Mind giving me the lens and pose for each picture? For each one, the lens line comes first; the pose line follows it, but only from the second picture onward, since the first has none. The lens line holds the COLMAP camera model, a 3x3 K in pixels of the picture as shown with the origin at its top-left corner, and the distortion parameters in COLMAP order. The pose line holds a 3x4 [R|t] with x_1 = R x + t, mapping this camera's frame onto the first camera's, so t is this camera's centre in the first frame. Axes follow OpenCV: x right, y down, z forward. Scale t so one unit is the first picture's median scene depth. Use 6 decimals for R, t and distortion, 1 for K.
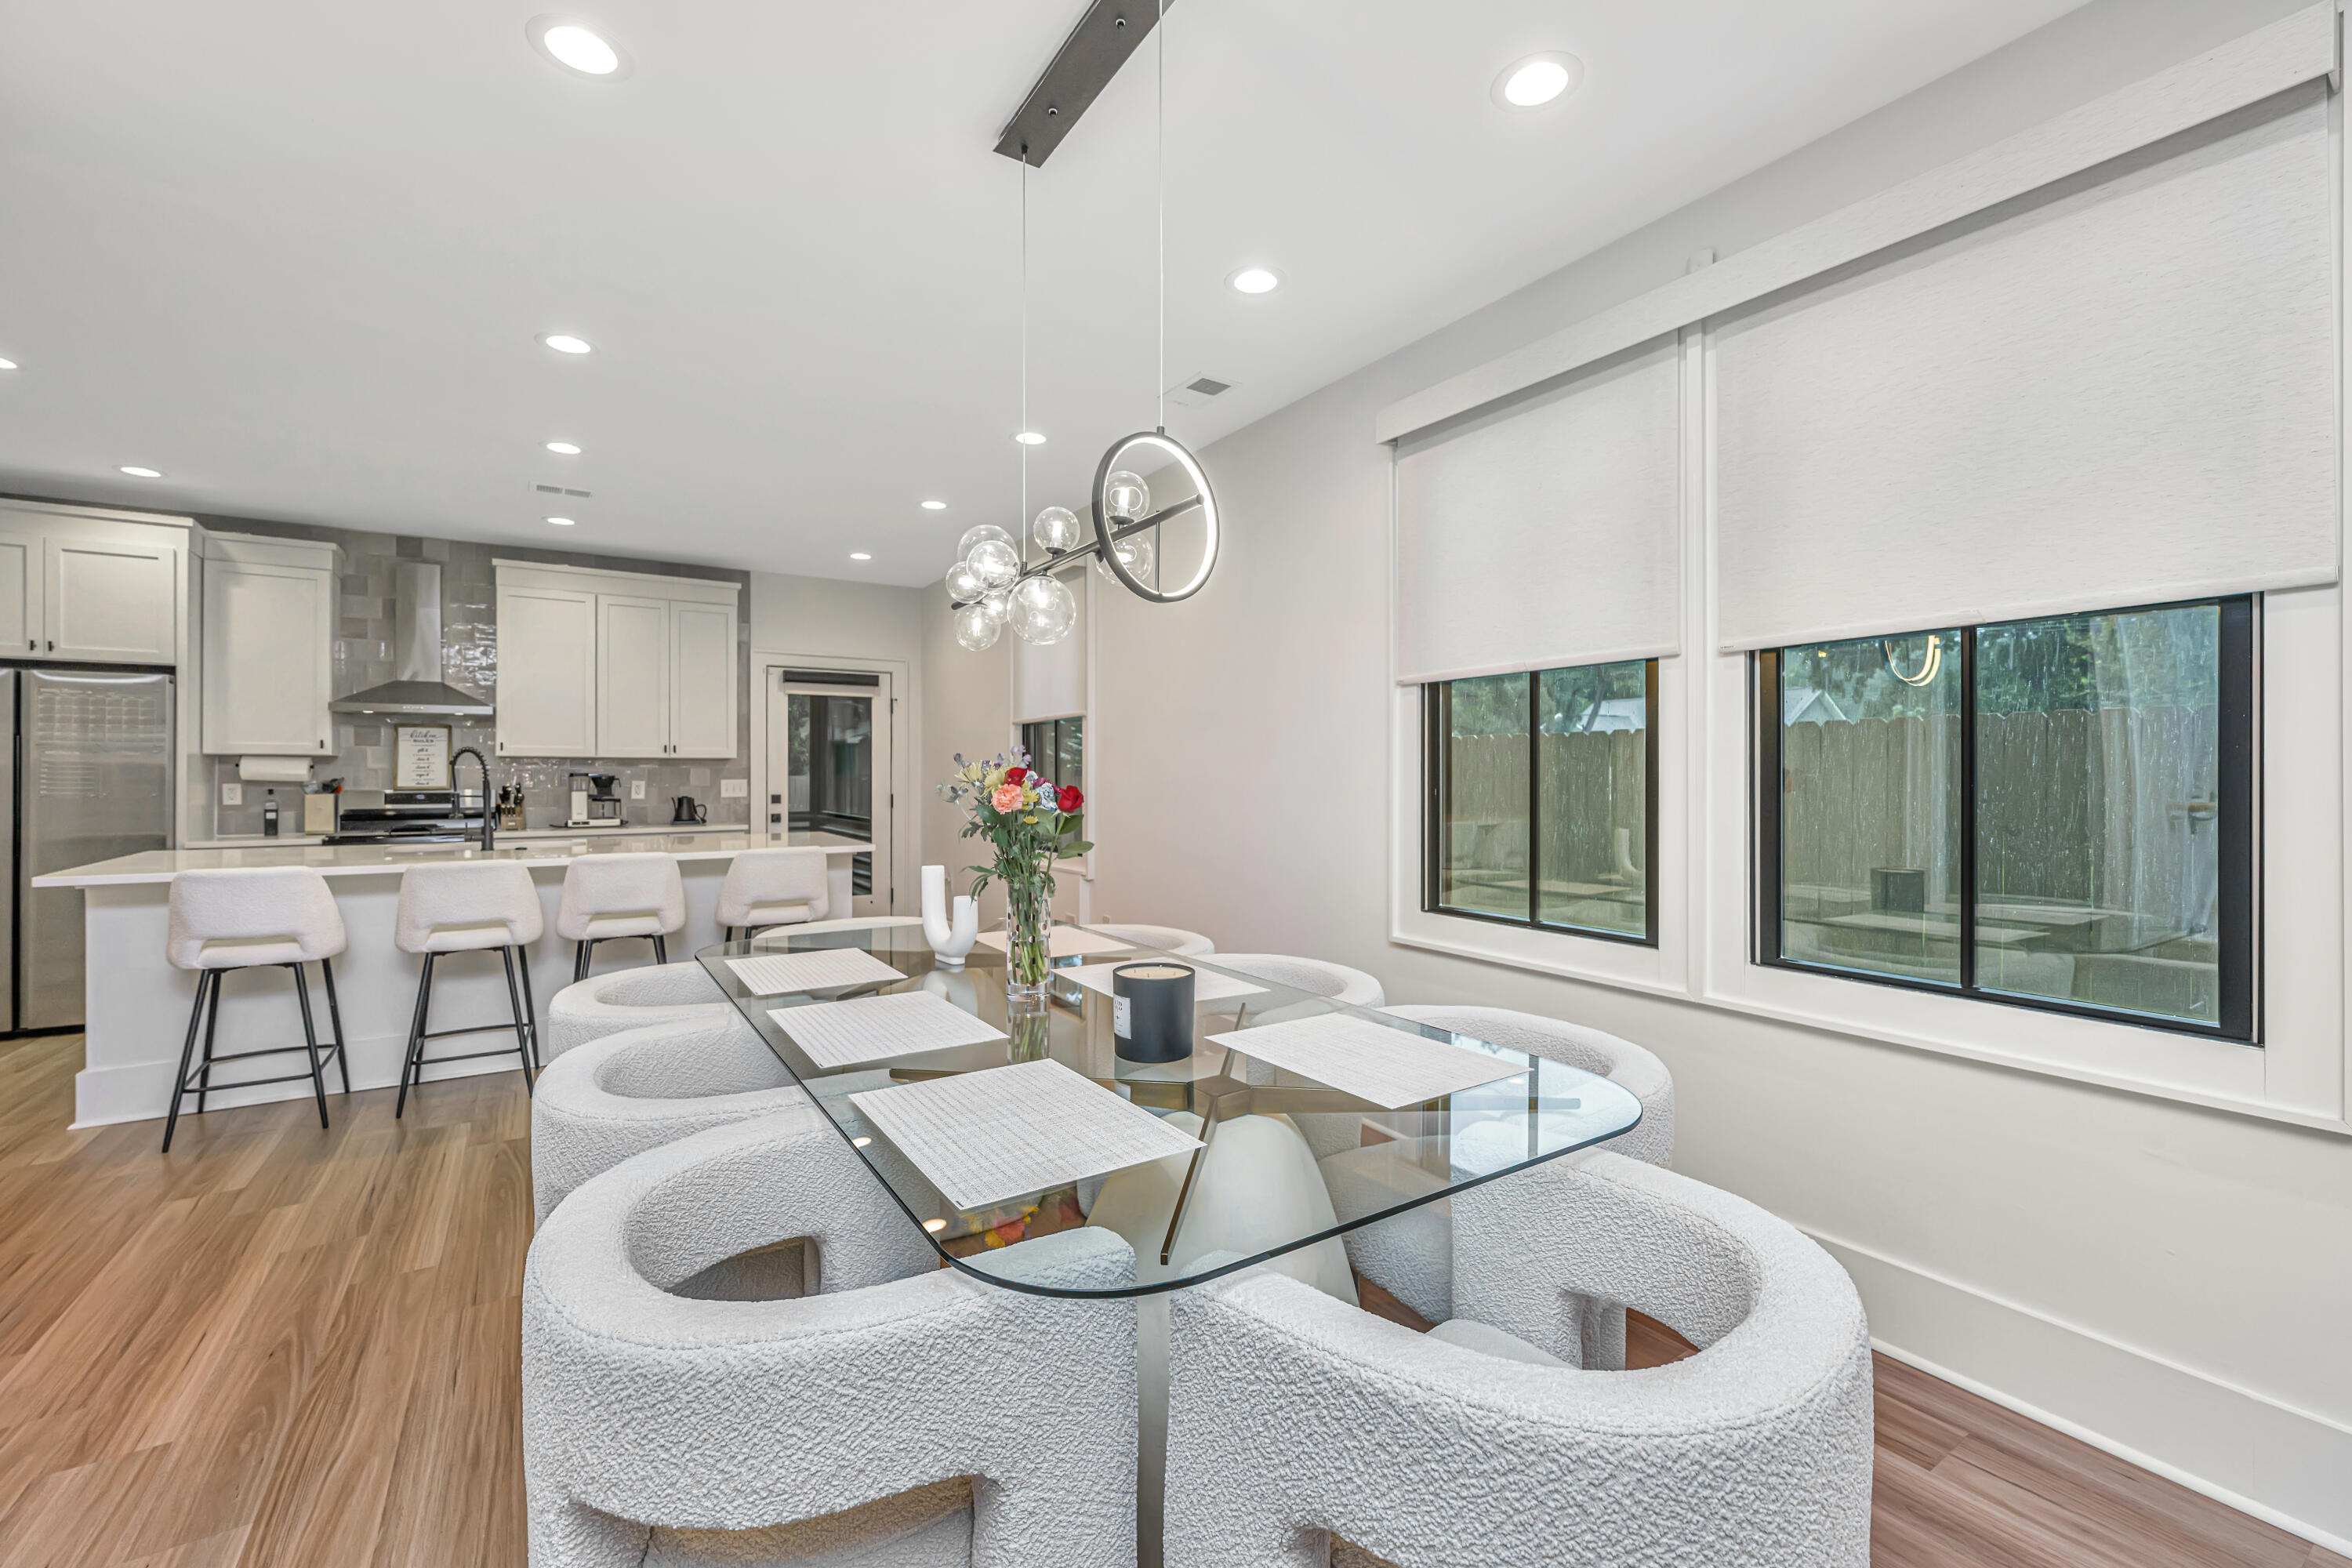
lens RADIAL K [[977.3, 0, 1178.5], [0, 977.3, 770.0], [0, 0, 1]] dist [0.000432, -0.000043]
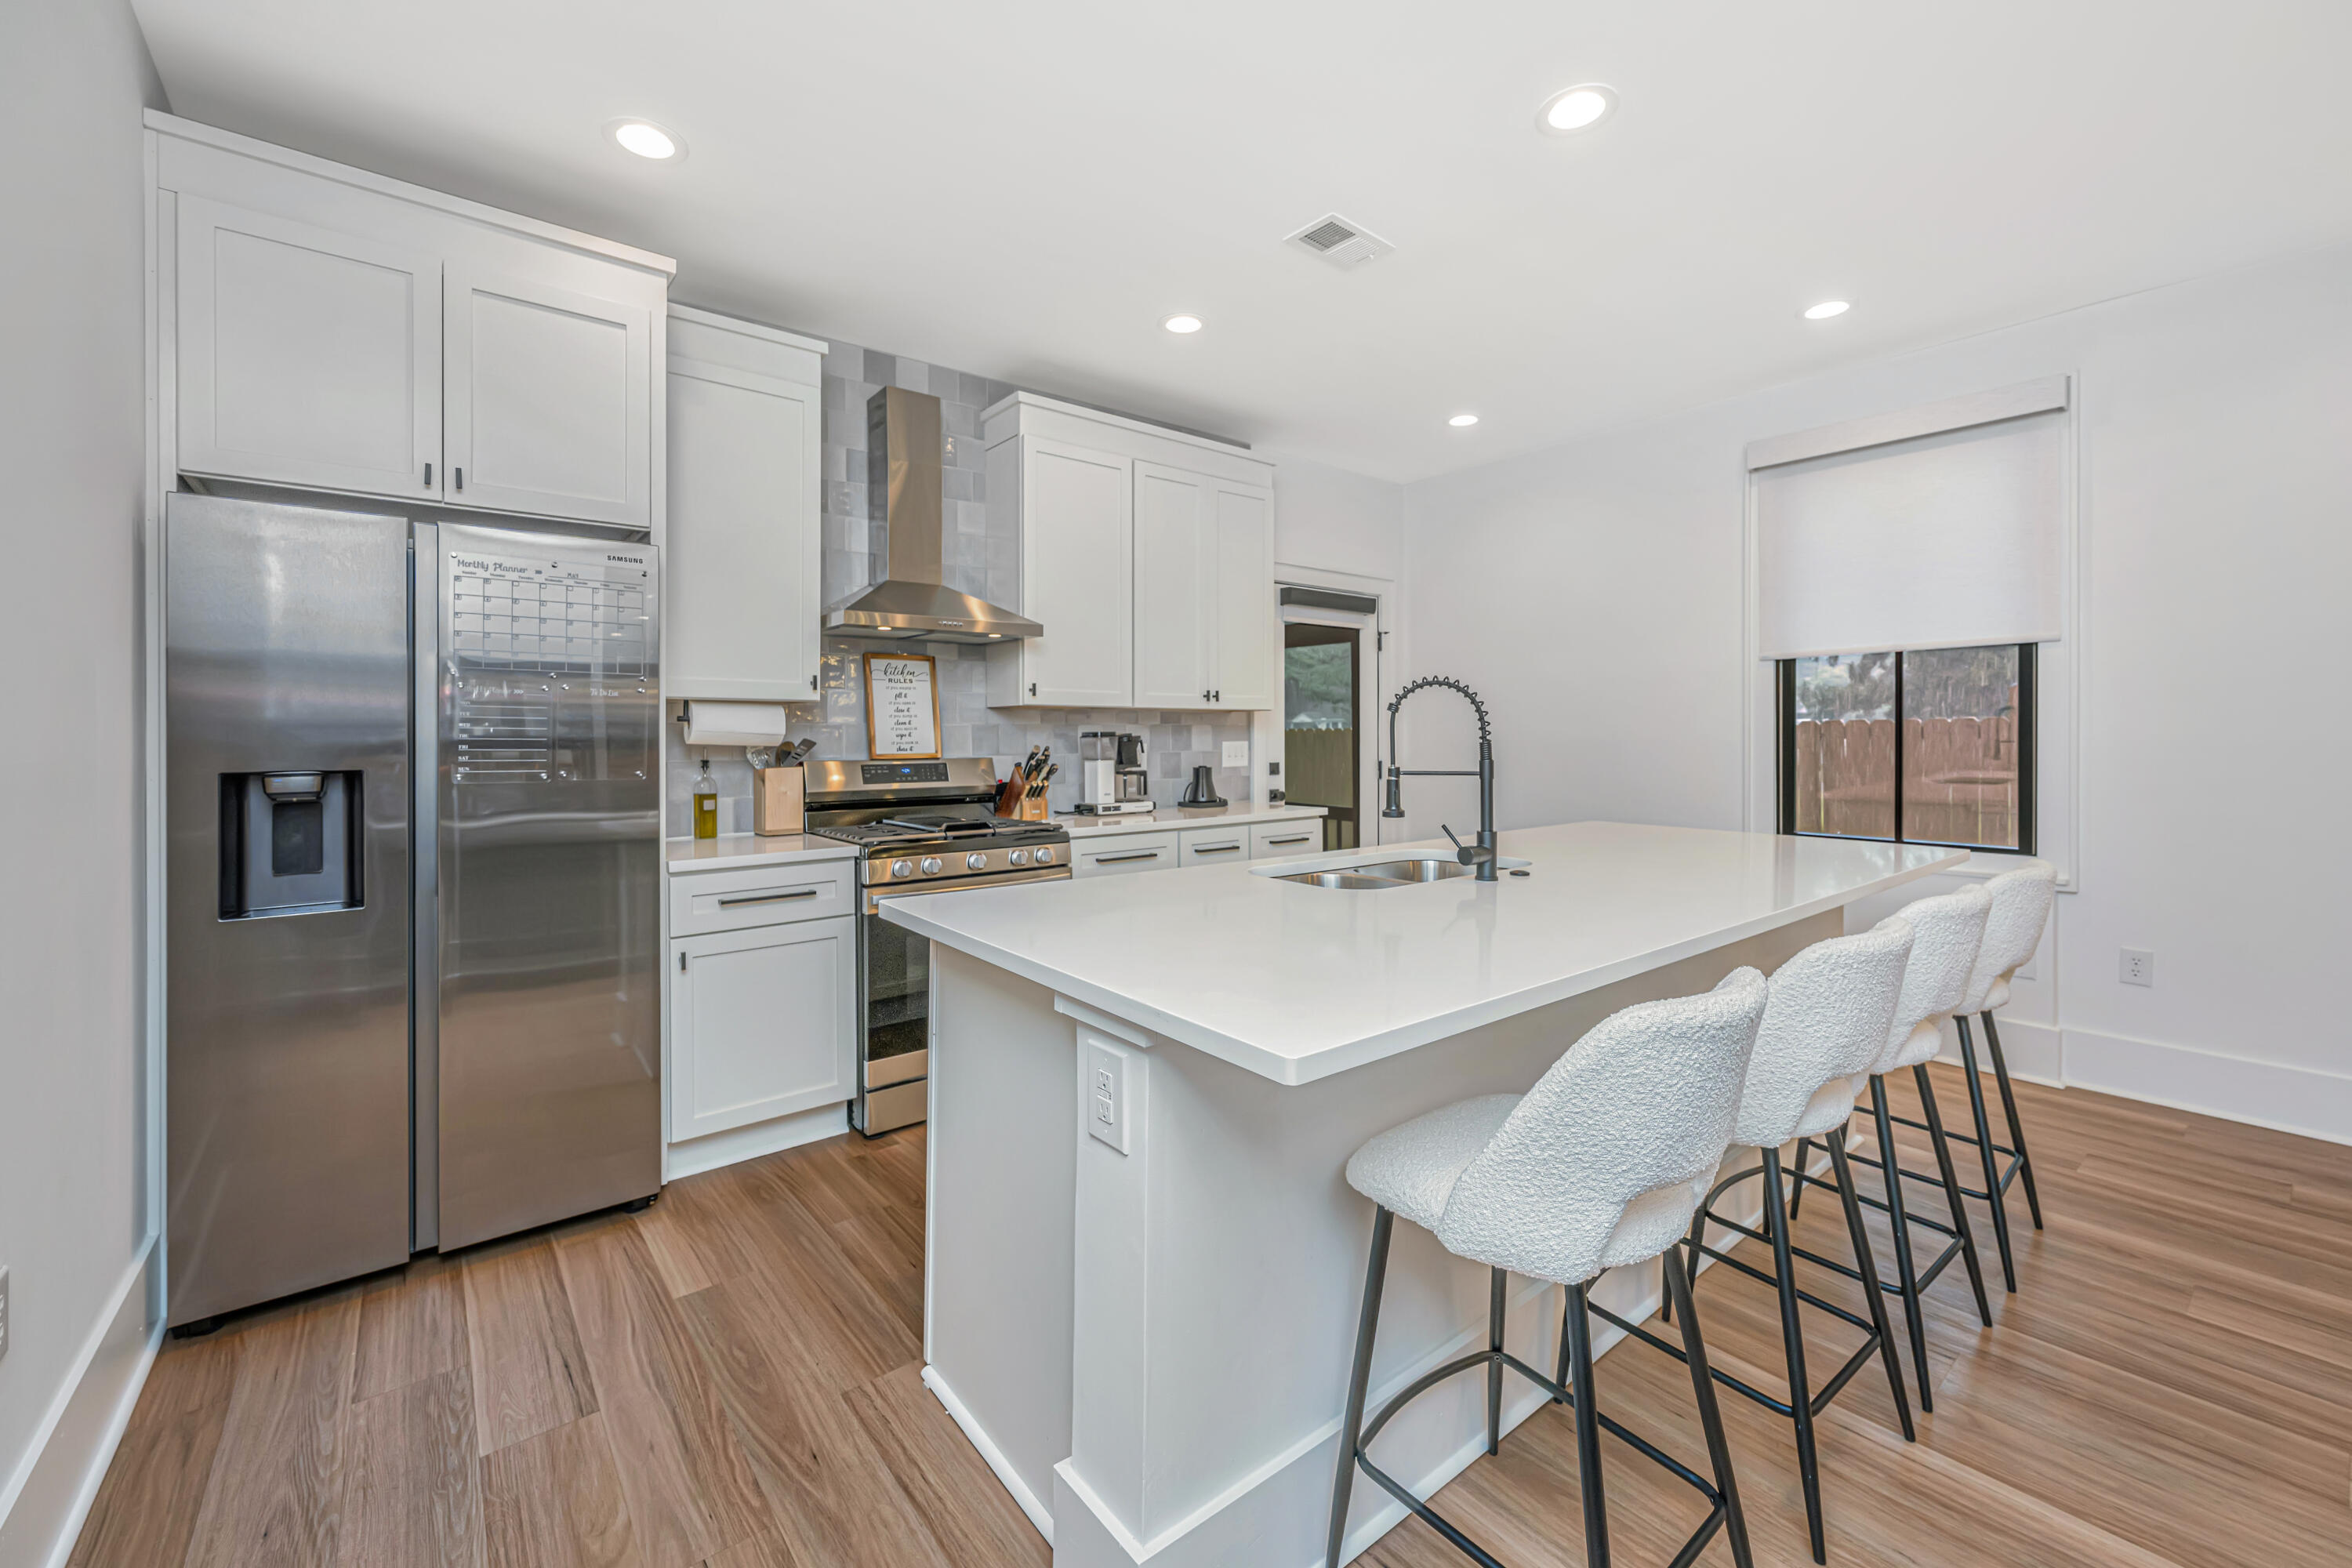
lens RADIAL K [[961.6, 0, 1173.2], [0, 961.6, 733.2], [0, 0, 1]] dist [0.000039, 0.000015]
pose [[0.995157, -0.004276, 0.098204, -0.674901], [0.004268, 0.999991, 0.000288, 0.004287], [-0.098204, 0.000132, 0.995166, 0.379420]]
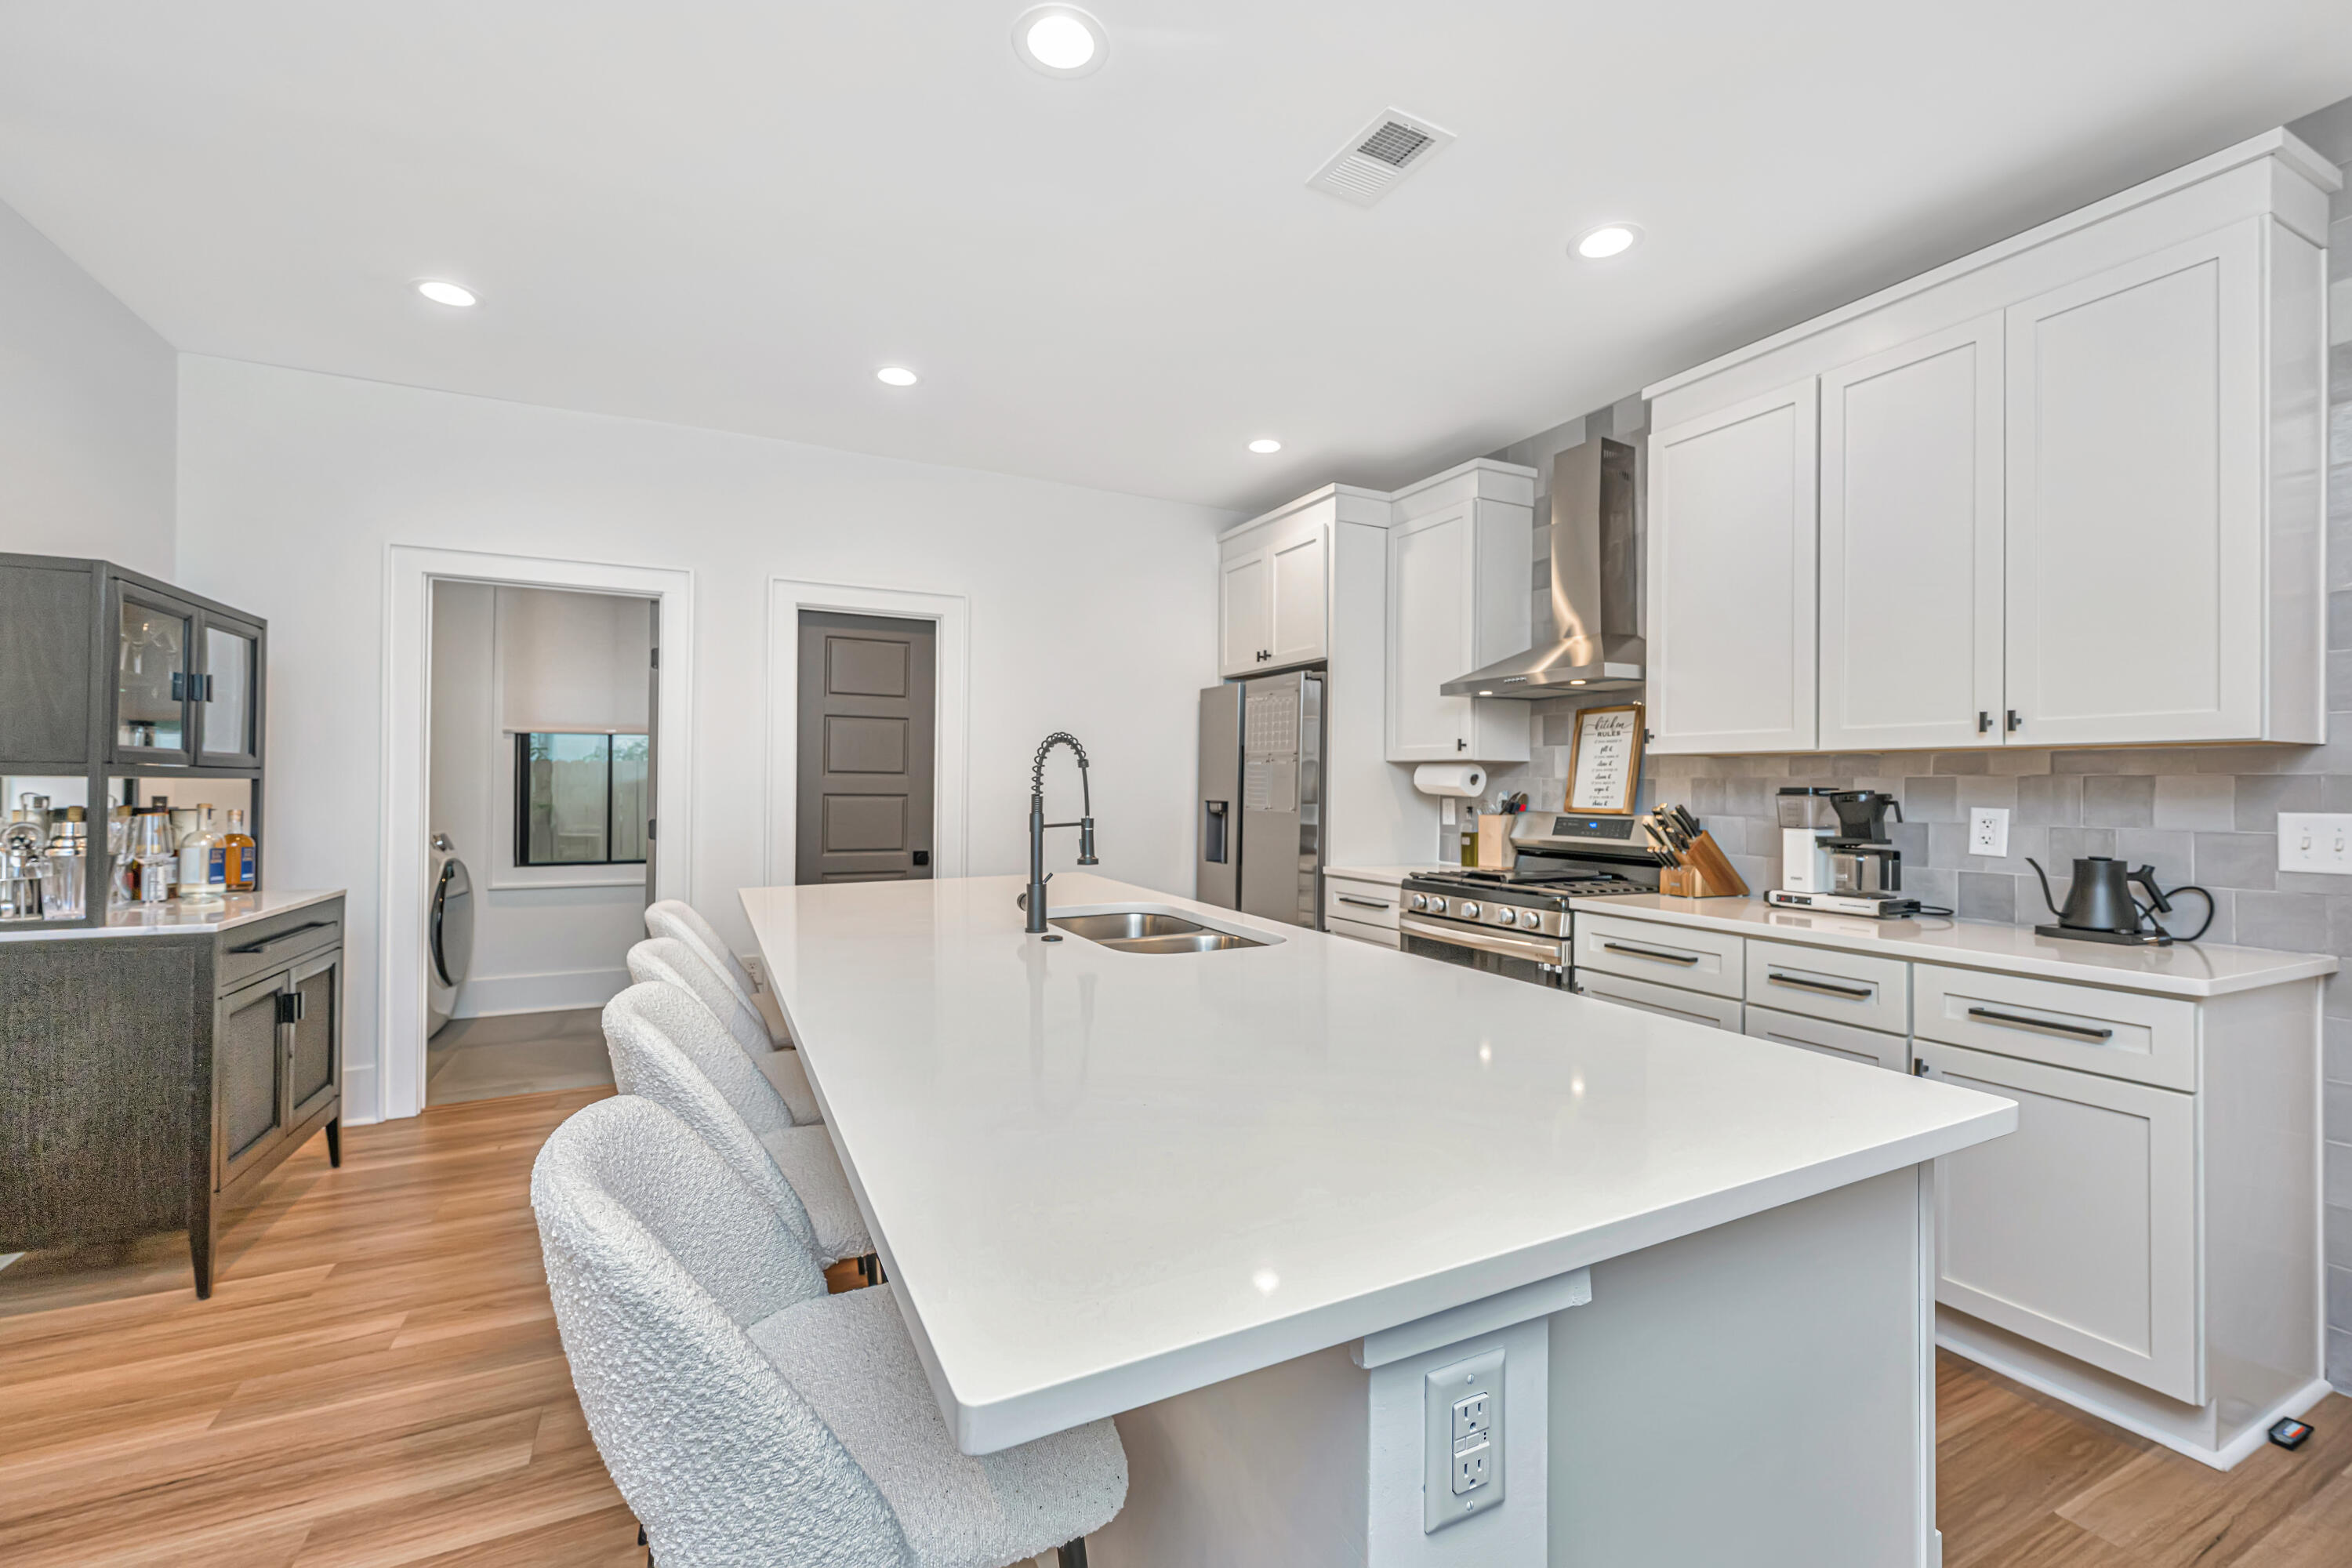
lens RADIAL K [[941.8, 0, 1176.0], [0, 941.8, 784.0], [0, 0, 1]] dist [0.000870, 0.000051]
pose [[-0.111531, -0.000460, -0.993761, -0.160491], [-0.004782, 0.999989, 0.000074, 0.002818], [0.993749, 0.004760, -0.111532, 0.815922]]
